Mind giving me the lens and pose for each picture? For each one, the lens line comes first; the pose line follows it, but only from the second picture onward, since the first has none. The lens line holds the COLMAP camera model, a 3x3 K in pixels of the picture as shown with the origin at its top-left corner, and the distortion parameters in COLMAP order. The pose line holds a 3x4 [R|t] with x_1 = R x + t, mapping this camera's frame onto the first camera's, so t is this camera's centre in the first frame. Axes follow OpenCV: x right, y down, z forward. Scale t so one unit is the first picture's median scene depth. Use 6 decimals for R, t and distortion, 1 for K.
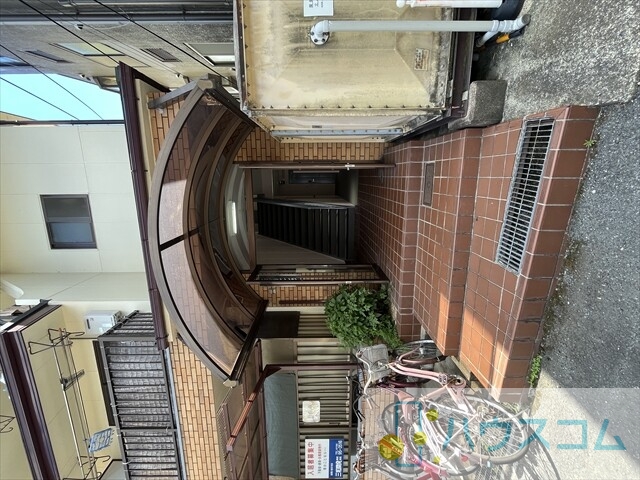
lens RADIAL K [[298.3, 0, 320.0], [0, 298.3, 240.0], [0, 0, 1]] dist [0.001368, -0.000166]
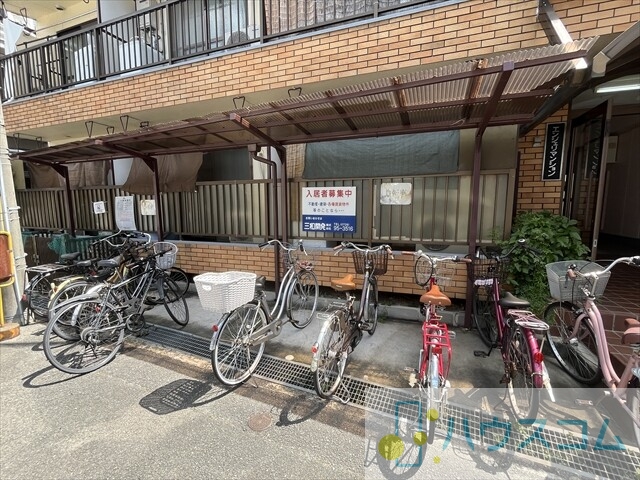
lens RADIAL K [[298.3, 0, 320.0], [0, 298.3, 240.0], [0, 0, 1]] dist [0.001368, -0.000166]
pose [[-0.002918, 0.993376, 0.114872, 0.002824], [-0.990252, -0.018868, 0.138005, 0.652143], [0.139258, -0.113350, 0.983747, 0.156919]]
